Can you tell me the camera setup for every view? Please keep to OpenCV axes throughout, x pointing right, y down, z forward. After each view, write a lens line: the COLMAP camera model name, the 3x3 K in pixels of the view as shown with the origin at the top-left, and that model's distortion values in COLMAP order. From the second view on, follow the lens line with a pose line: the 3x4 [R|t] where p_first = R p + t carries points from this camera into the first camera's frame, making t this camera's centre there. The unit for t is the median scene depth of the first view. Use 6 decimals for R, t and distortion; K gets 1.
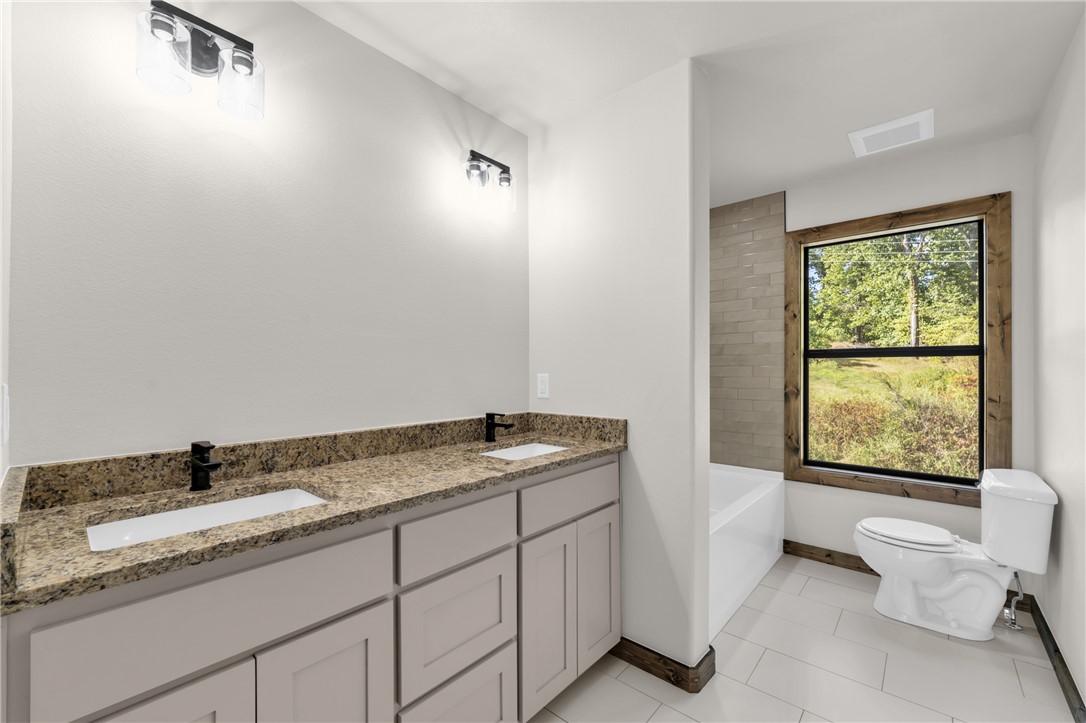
lens RADIAL K [[447.6, 0, 511.7], [0, 447.6, 376.0], [0, 0, 1]] dist [0.000839, -0.011171]
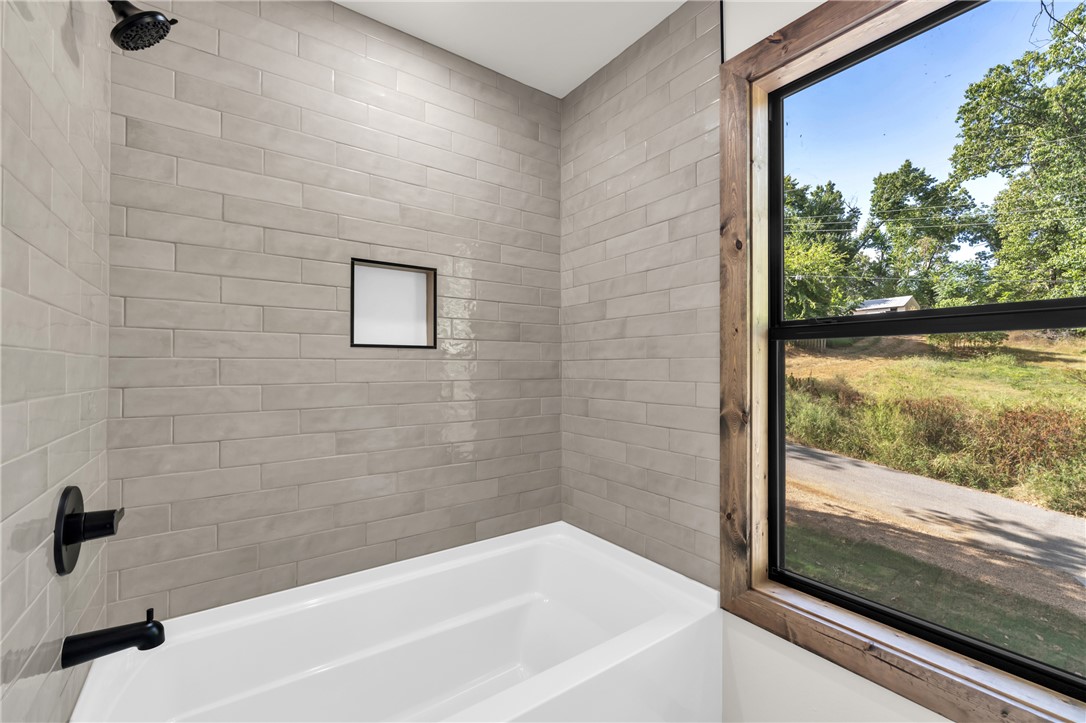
lens RADIAL K [[440.6, 0, 541.2], [0, 440.6, 368.8], [0, 0, 1]] dist [-0.000166, -0.000562]
pose [[0.978287, 0.000766, -0.207254, 0.508828], [-0.002457, 0.999966, -0.007900, -0.006893], [0.207240, 0.008238, 0.978255, 0.506841]]
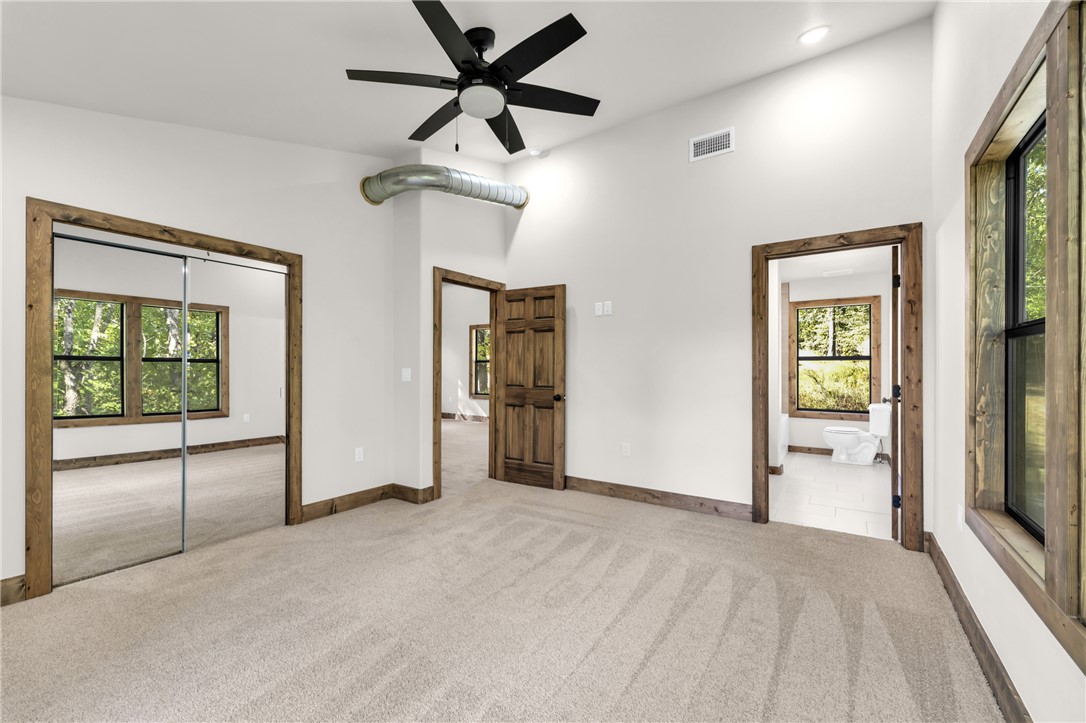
lens RADIAL K [[440.6, 0, 541.2], [0, 440.6, 368.8], [0, 0, 1]] dist [-0.000166, -0.000562]
pose [[0.988178, 0.005737, 0.153202, -0.859393], [-0.004503, 0.999955, -0.008404, 0.022619], [-0.153243, 0.007615, 0.988159, -0.877859]]
